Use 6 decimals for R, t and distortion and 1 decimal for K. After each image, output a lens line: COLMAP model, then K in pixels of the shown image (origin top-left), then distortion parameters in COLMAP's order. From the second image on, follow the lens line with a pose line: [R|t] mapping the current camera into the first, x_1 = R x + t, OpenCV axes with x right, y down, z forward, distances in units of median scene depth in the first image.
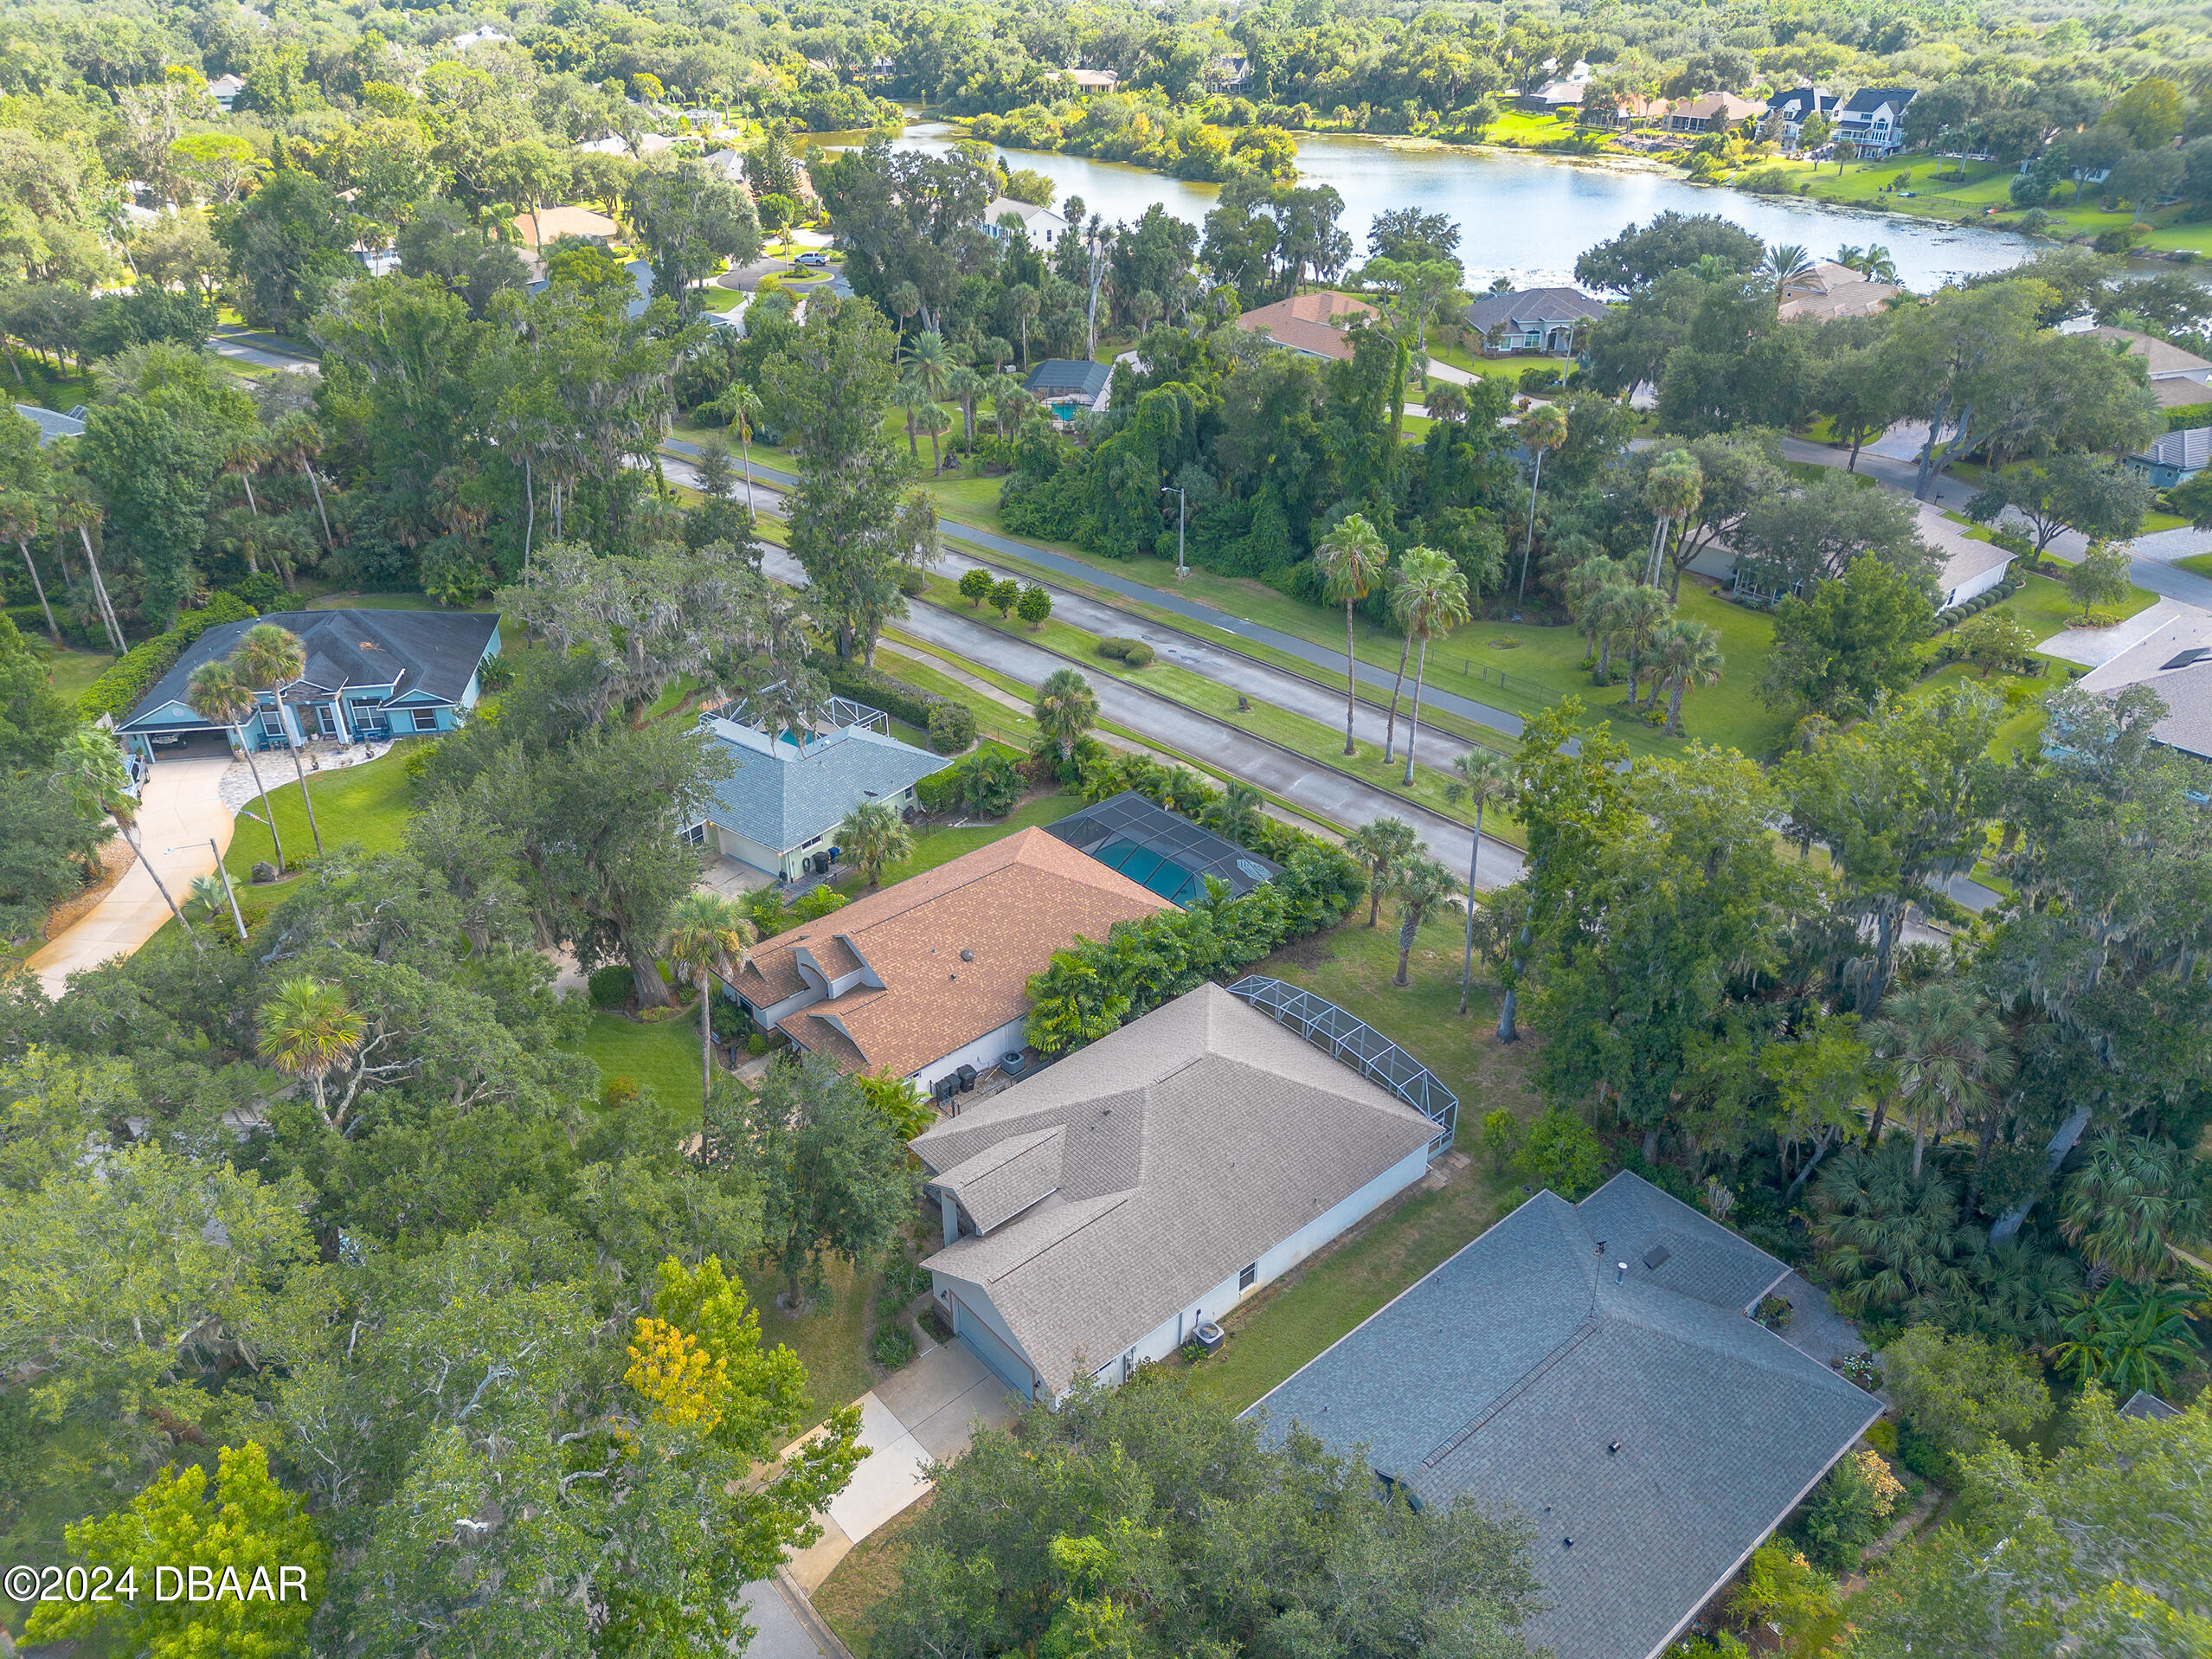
lens RADIAL K [[1508.4, 0, 1106.3], [0, 1508.4, 907.7], [0, 0, 1]] dist [0.046986, -0.034385]
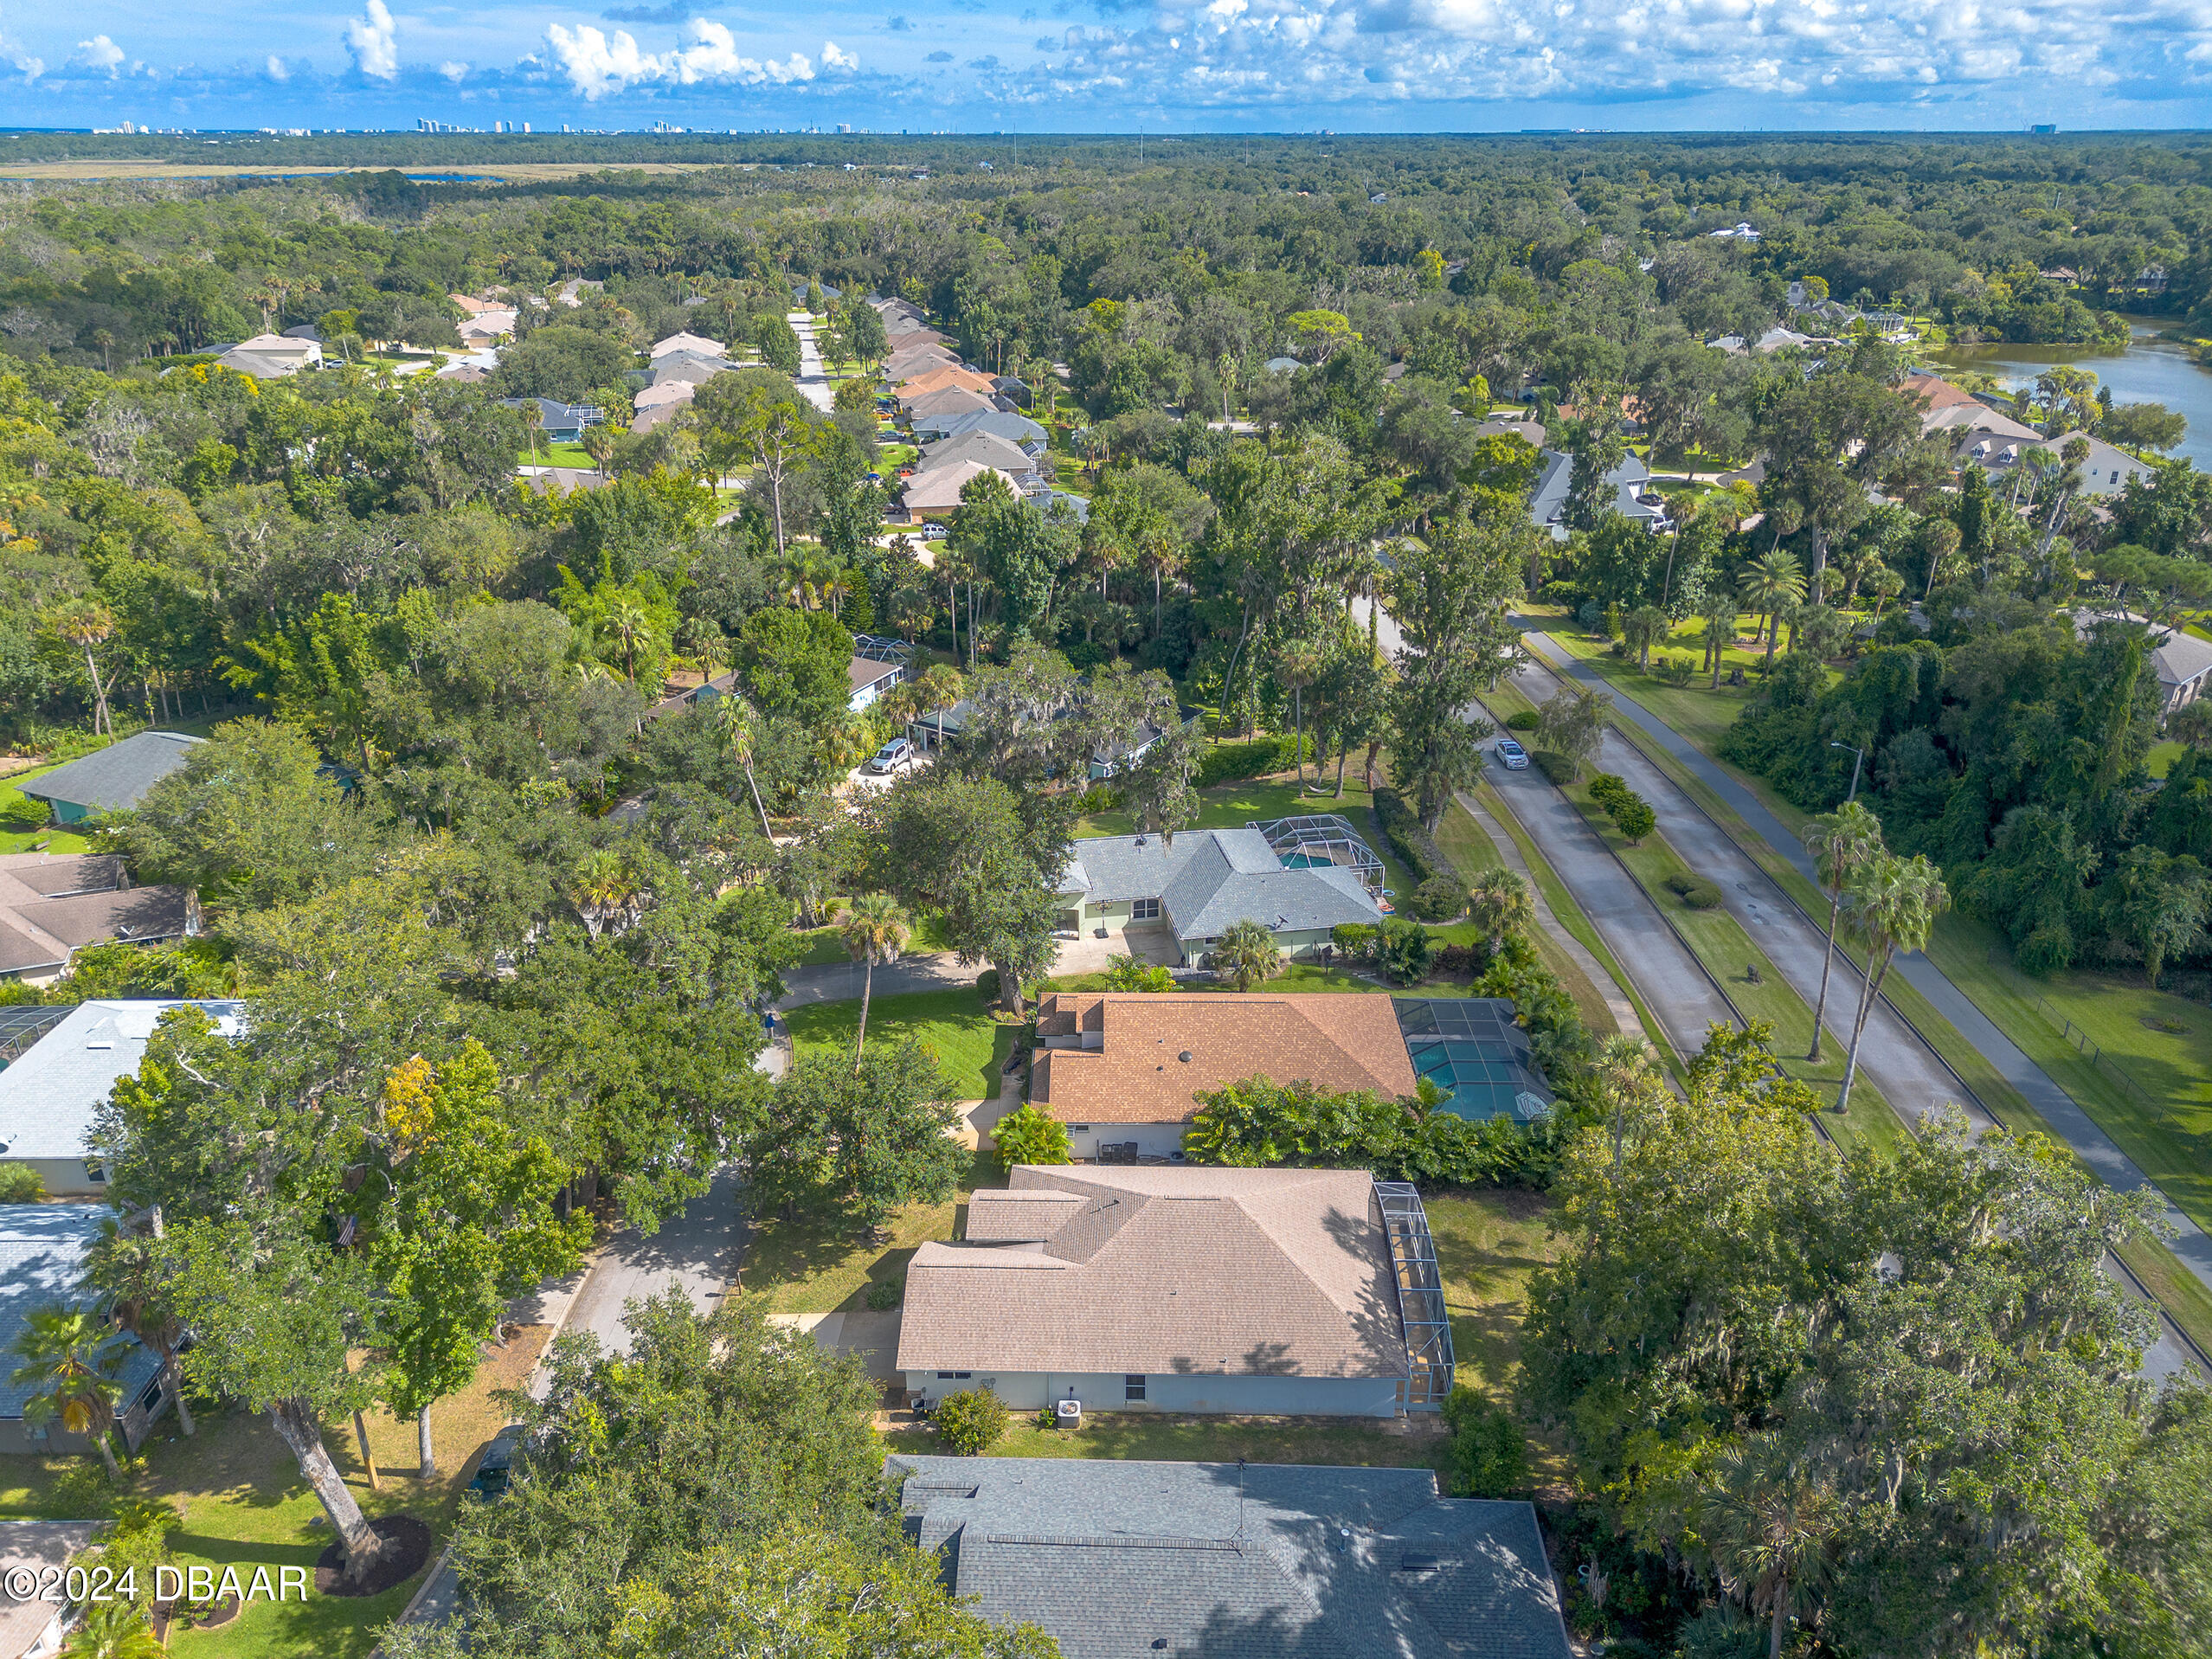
lens RADIAL K [[1508.4, 0, 1106.3], [0, 1508.4, 907.7], [0, 0, 1]] dist [0.046986, -0.034385]
pose [[0.738147, 0.308605, -0.599918, 0.398142], [-0.365651, 0.930311, 0.028661, -0.064859], [0.566955, 0.198204, 0.799548, 0.033934]]
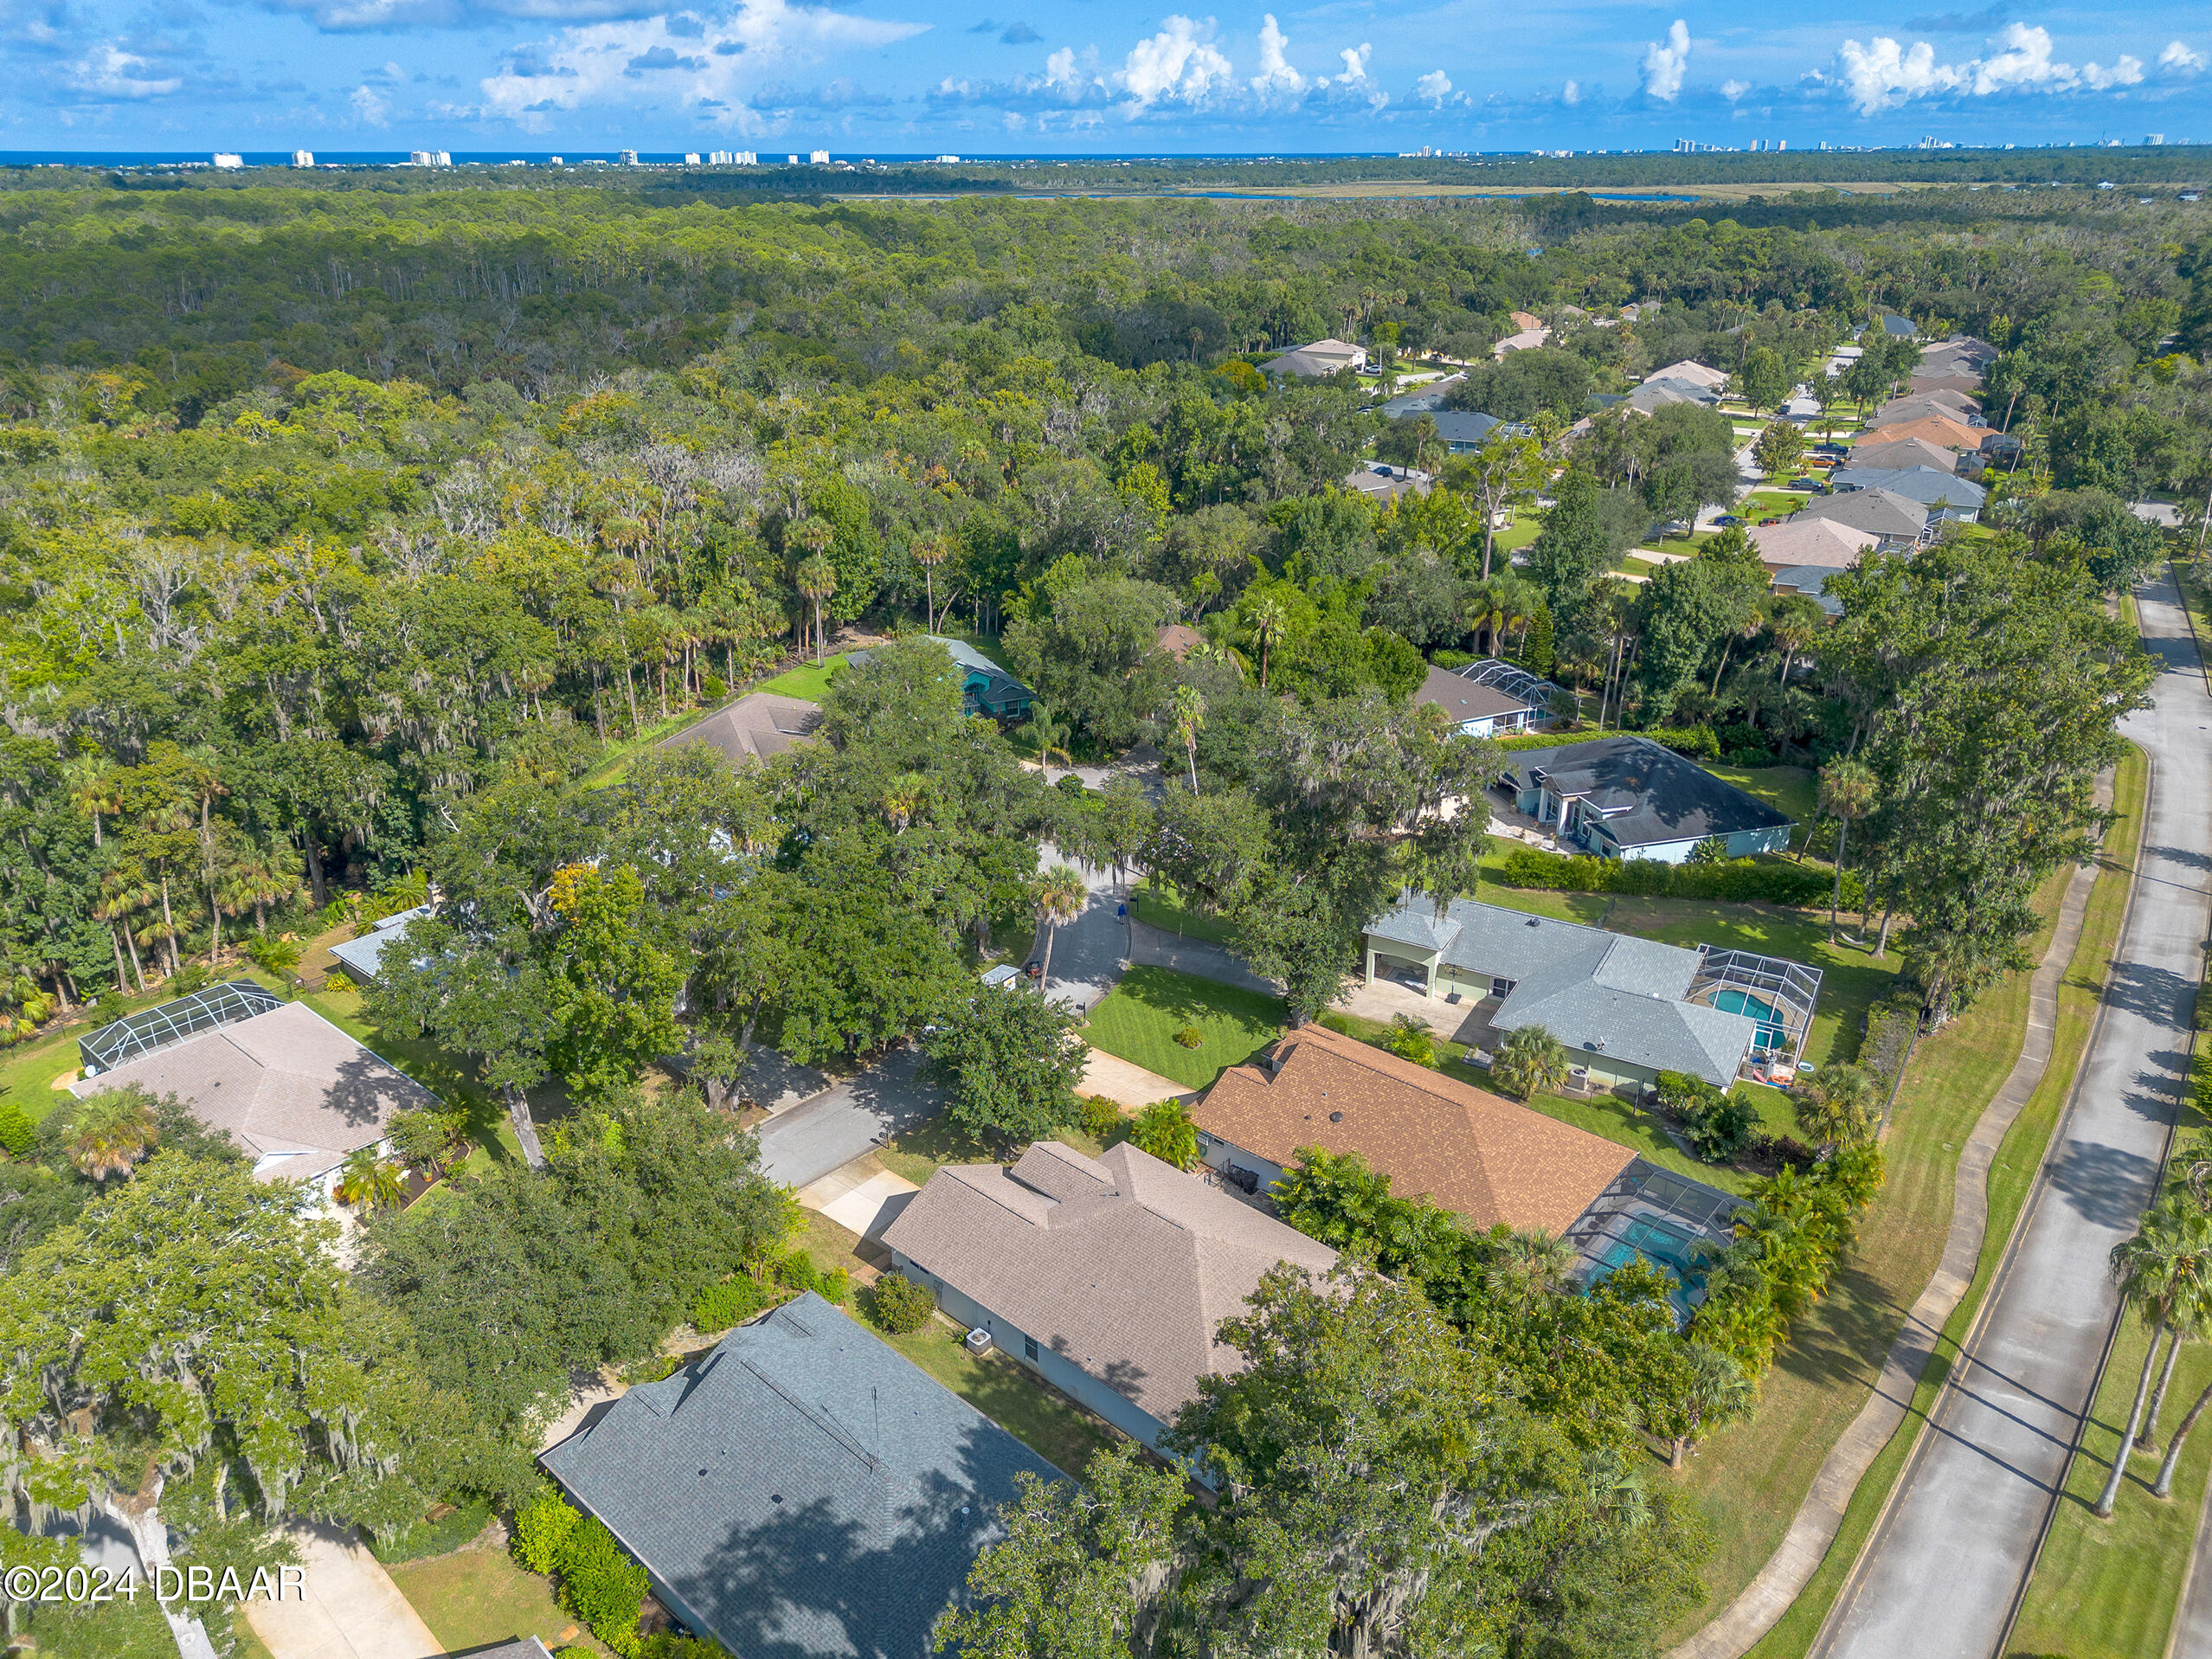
lens RADIAL K [[1508.4, 0, 1106.3], [0, 1508.4, 907.7], [0, 0, 1]] dist [0.046986, -0.034385]
pose [[0.121368, 0.442368, -0.888583, 0.641452], [-0.531530, 0.784999, 0.318201, -0.280783], [0.838299, 0.433690, 0.330406, 0.334735]]
